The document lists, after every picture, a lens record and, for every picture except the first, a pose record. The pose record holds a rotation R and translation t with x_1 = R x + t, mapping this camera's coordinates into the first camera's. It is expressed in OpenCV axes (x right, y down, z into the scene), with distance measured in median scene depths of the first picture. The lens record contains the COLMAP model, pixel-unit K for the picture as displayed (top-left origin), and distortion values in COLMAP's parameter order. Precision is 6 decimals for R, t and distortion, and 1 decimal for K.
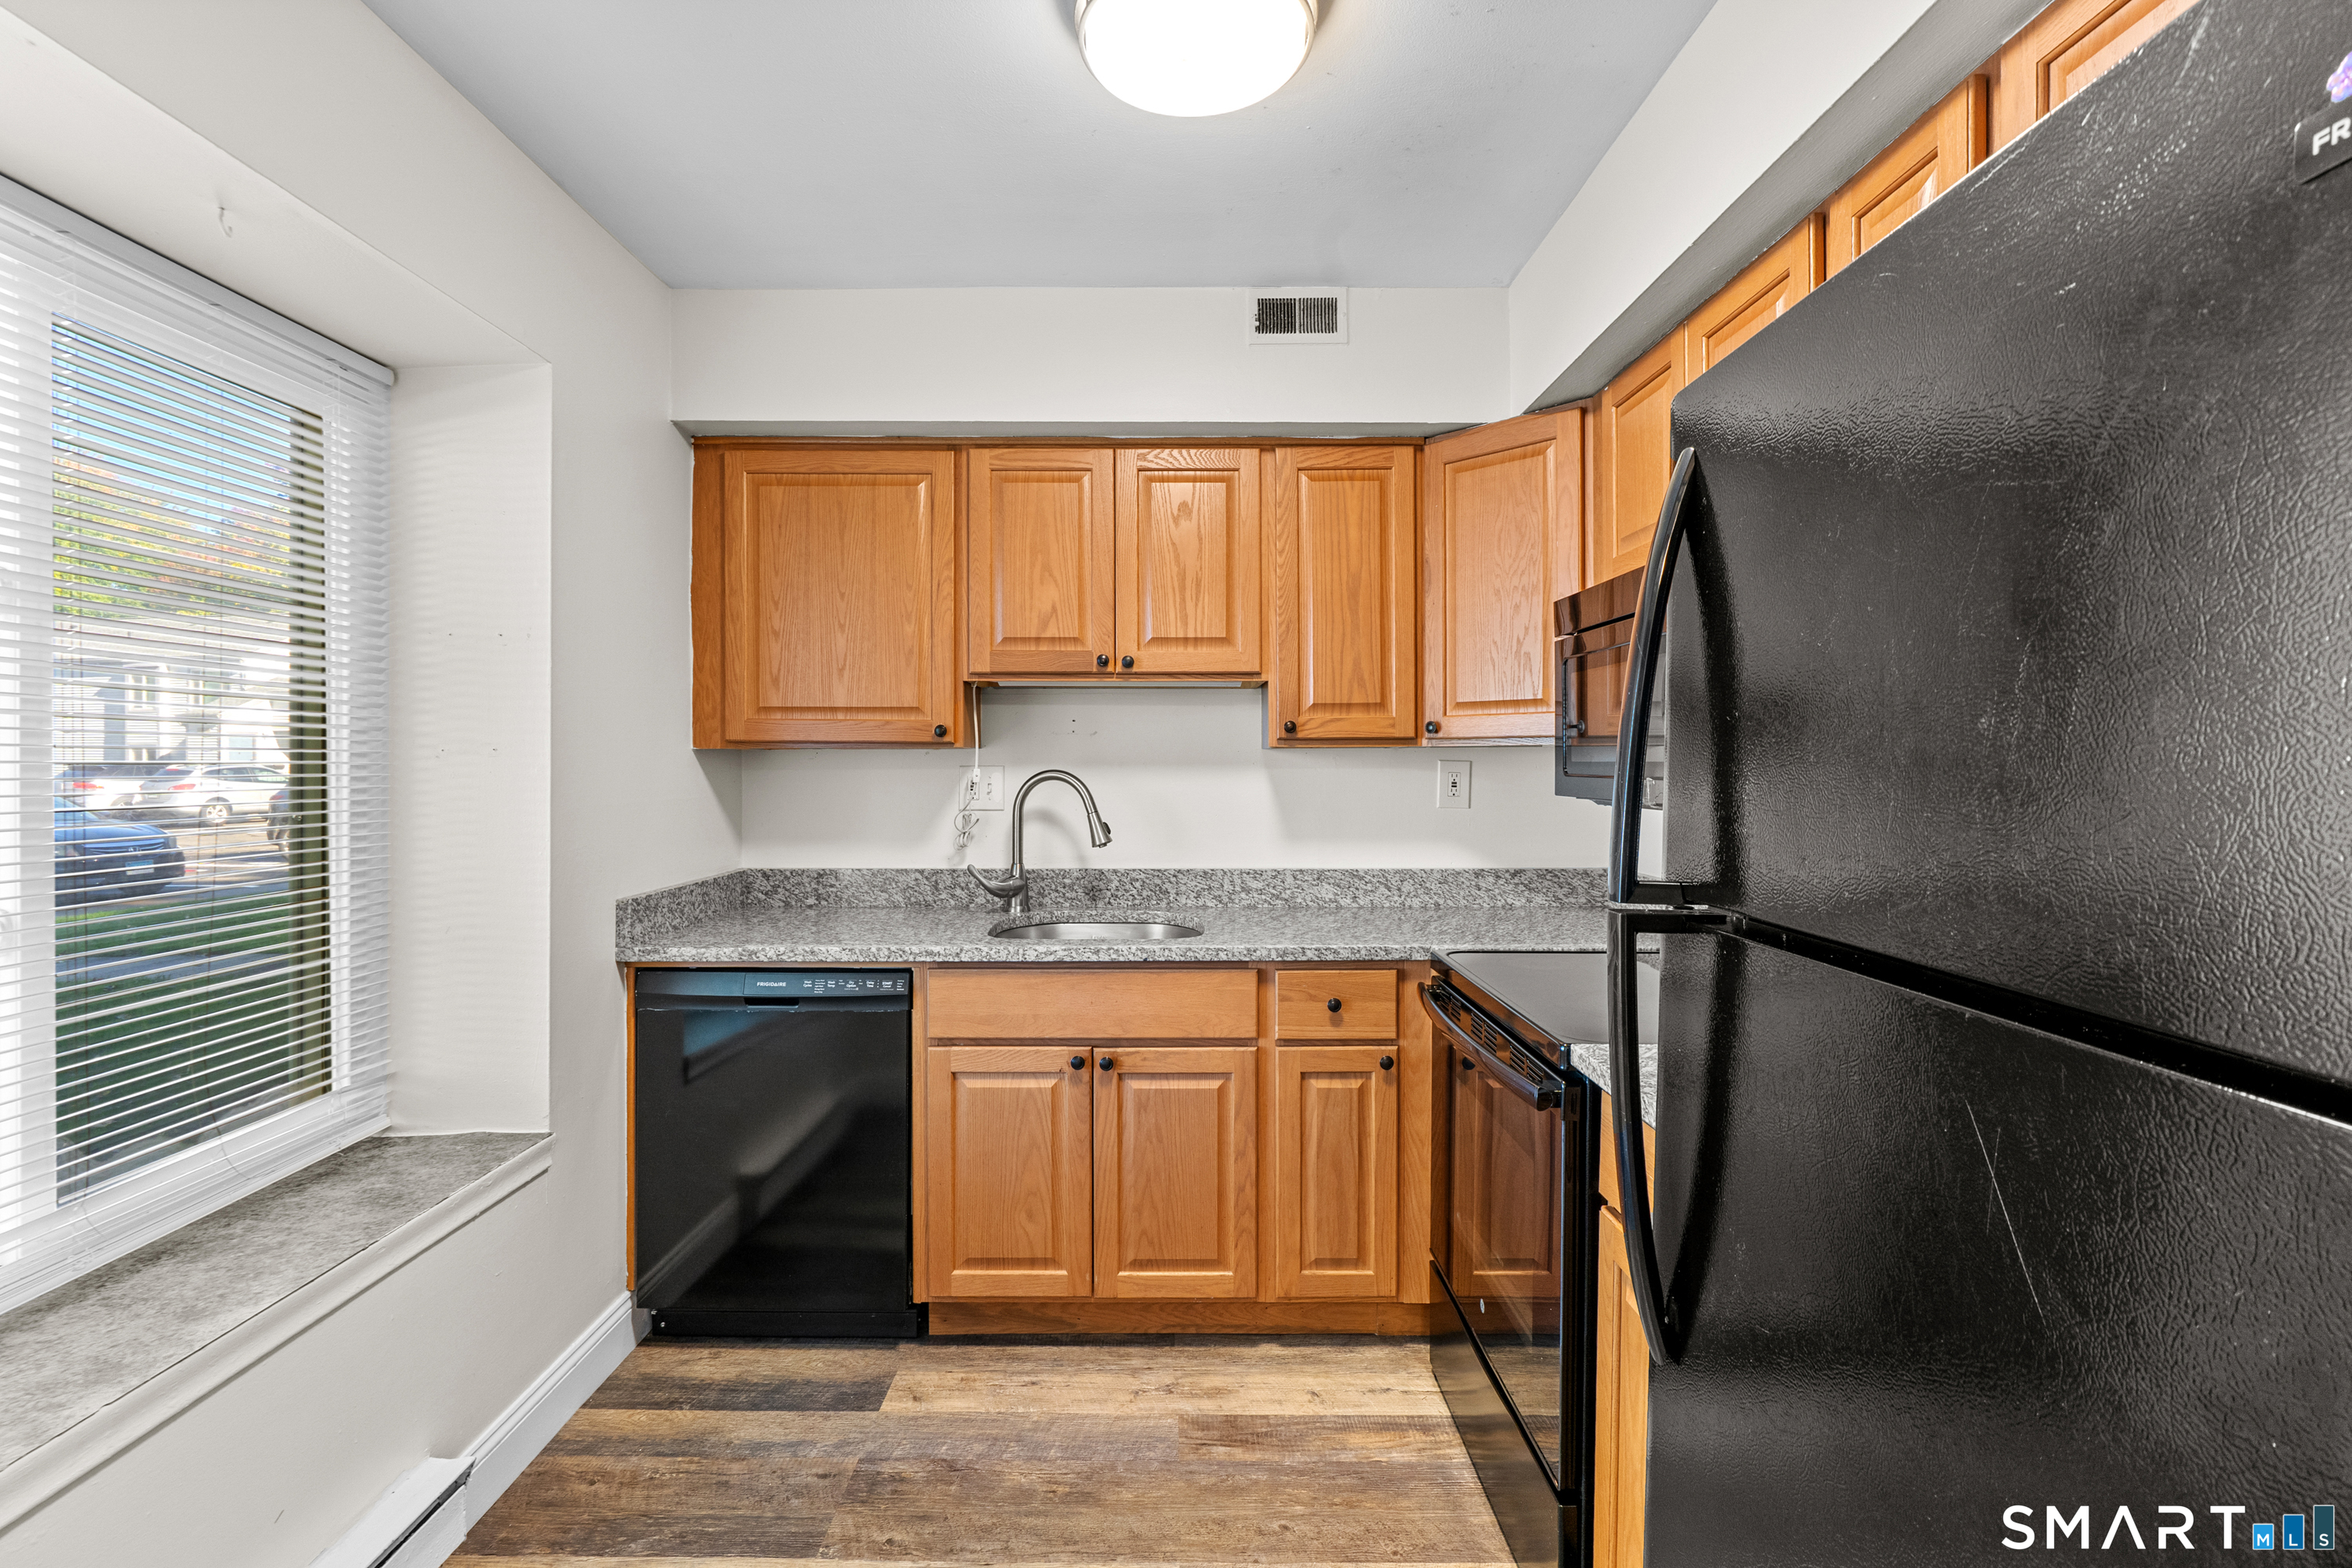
lens RADIAL K [[1063.0, 0, 1176.0], [0, 1063.0, 784.0], [0, 0, 1]] dist [0.001203, 0.000999]
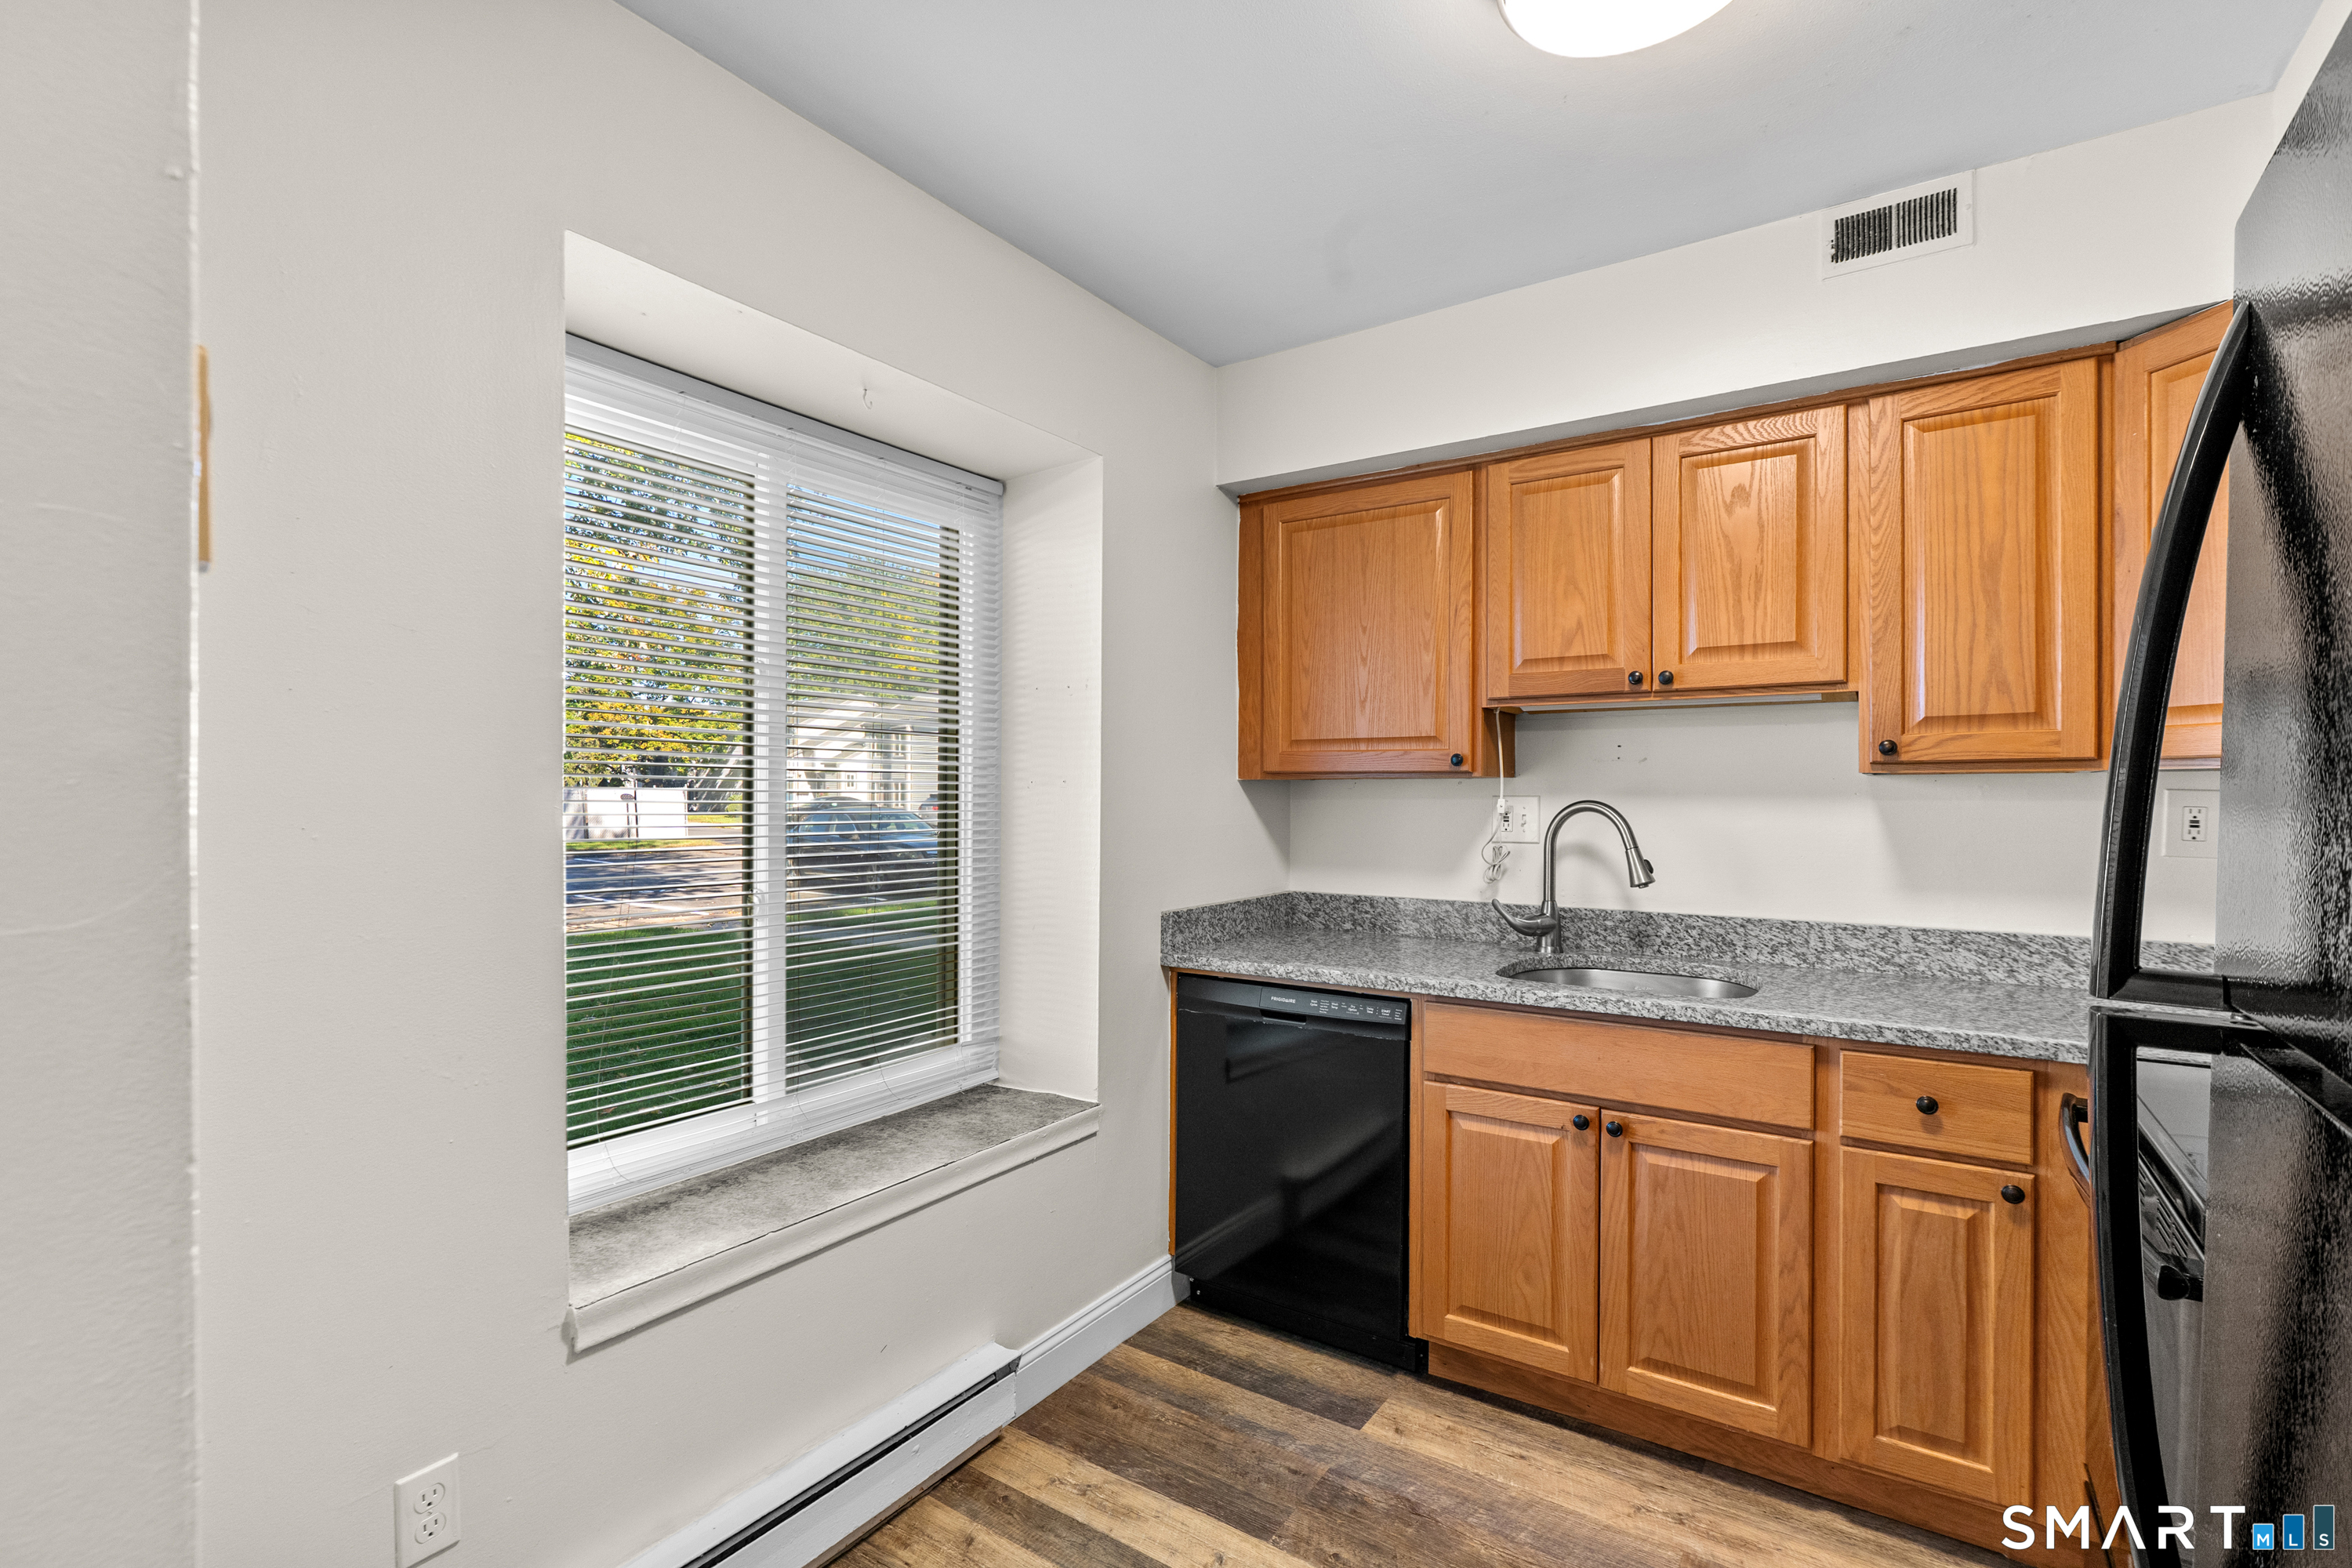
lens RADIAL K [[1081.4, 0, 1180.8], [0, 1081.4, 813.2], [0, 0, 1]] dist [-0.000813, 0.008459]
pose [[0.830644, 0.011211, -0.556691, 0.132872], [-0.012150, 0.999924, 0.002007, 0.000060], [0.556672, 0.005097, 0.830717, 0.038648]]
